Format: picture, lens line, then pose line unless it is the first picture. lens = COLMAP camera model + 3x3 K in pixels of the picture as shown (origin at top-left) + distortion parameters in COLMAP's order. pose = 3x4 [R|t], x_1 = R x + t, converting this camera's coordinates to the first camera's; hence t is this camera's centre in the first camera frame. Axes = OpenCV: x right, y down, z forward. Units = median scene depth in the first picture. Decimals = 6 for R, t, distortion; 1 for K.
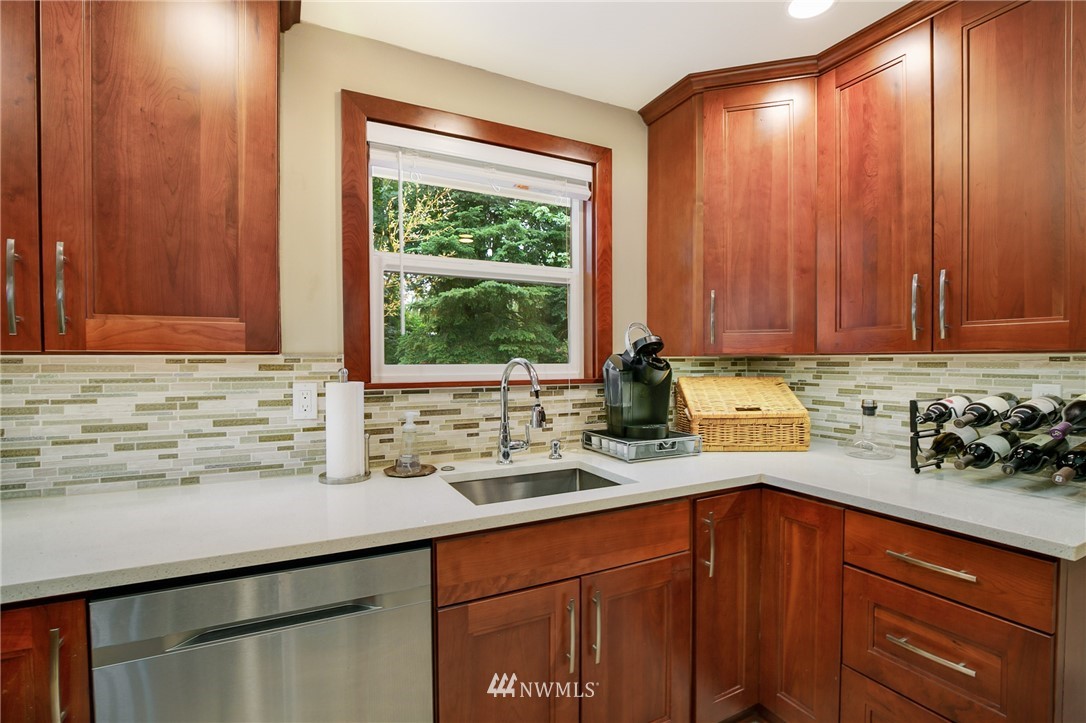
lens RADIAL K [[512.8, 0, 562.4], [0, 512.8, 370.8], [0, 0, 1]] dist [-0.029835, 0.001129]
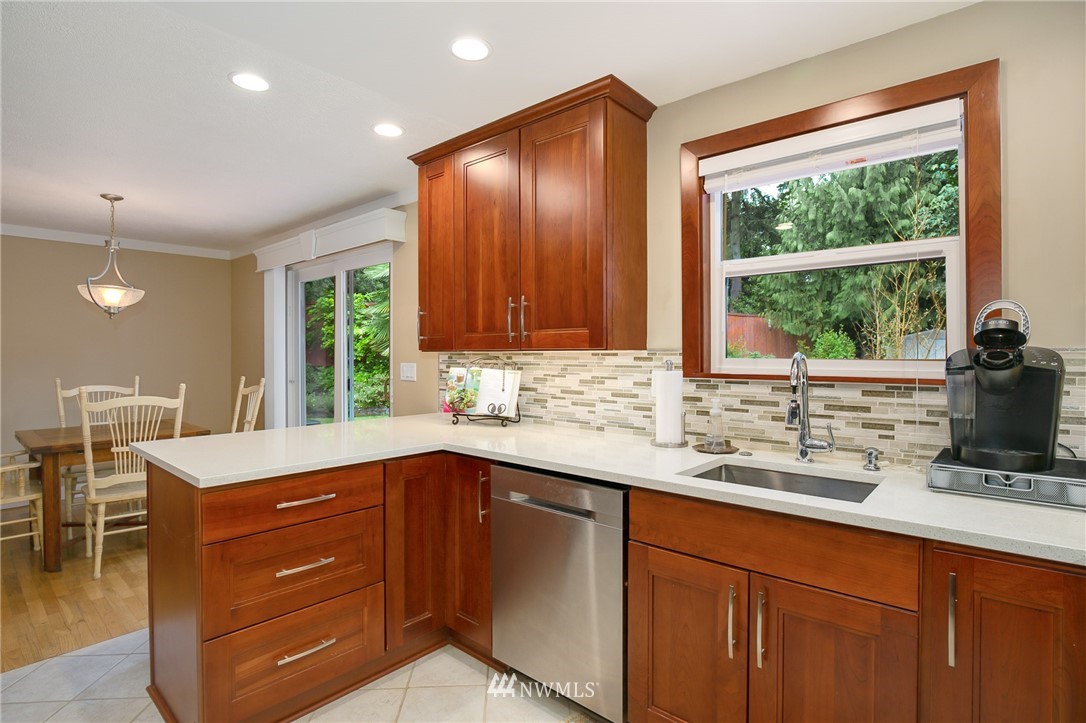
lens RADIAL K [[526.6, 0, 553.9], [0, 526.6, 354.3], [0, 0, 1]] dist [-0.031851, 0.000416]
pose [[0.366376, 0.002604, -0.930463, 0.708284], [-0.020417, 0.999778, -0.005241, -0.006978], [0.930243, 0.020917, 0.366348, 0.223710]]
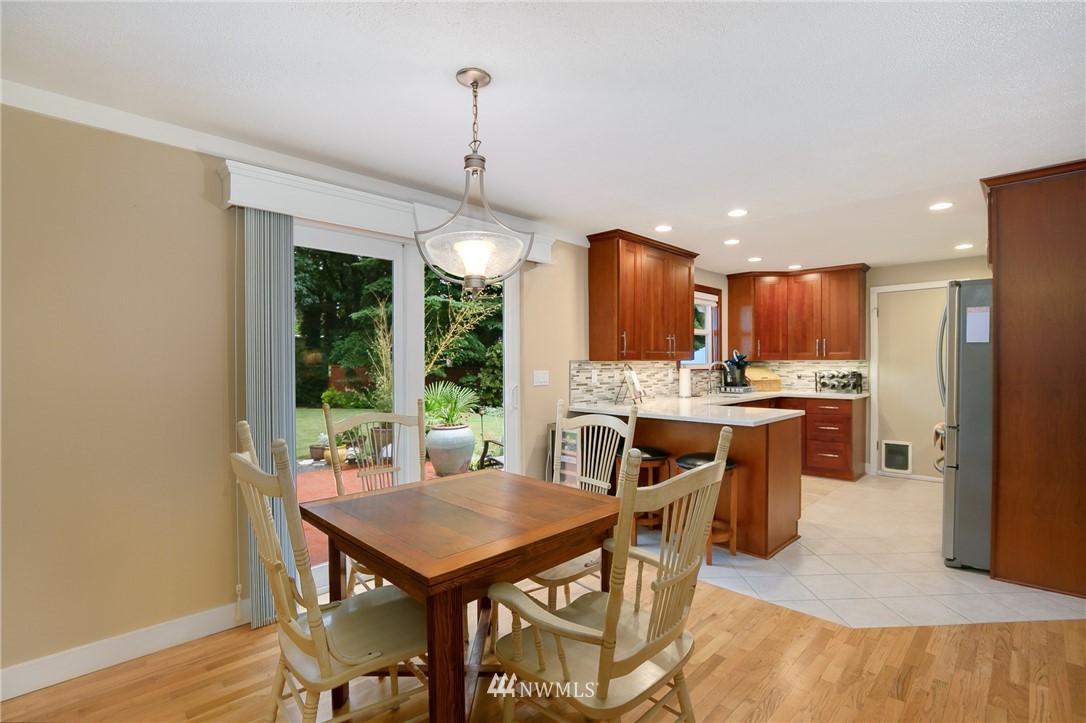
lens RADIAL K [[516.4, 0, 542.3], [0, 516.4, 367.3], [0, 0, 1]] dist [-0.041857, 0.000018]
pose [[0.956446, -0.004586, 0.291874, -2.298690], [0.008208, 0.999904, -0.011187, 0.042825], [-0.291794, 0.013096, 0.956391, -1.976404]]
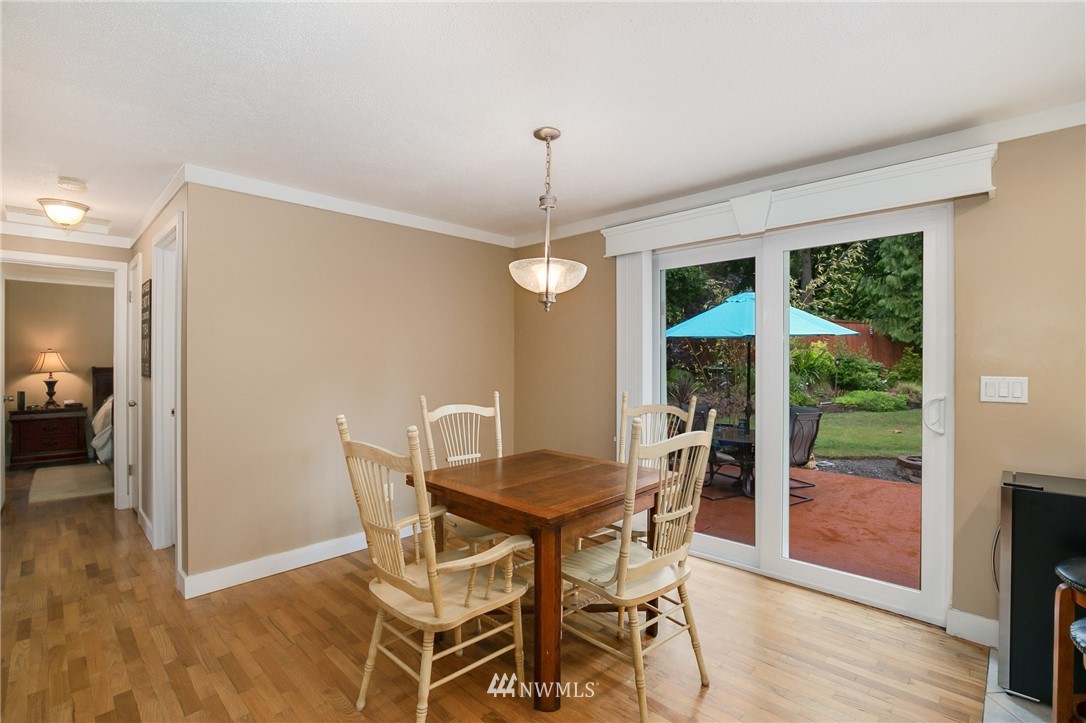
lens RADIAL K [[490.5, 0, 567.1], [0, 490.5, 360.3], [0, 0, 1]] dist [-0.000592, 0.000027]
pose [[0.330067, 0.001449, -0.943956, -0.657367], [-0.021378, 0.999754, -0.005941, 0.019803], [0.943715, 0.022141, 0.330017, -1.164838]]
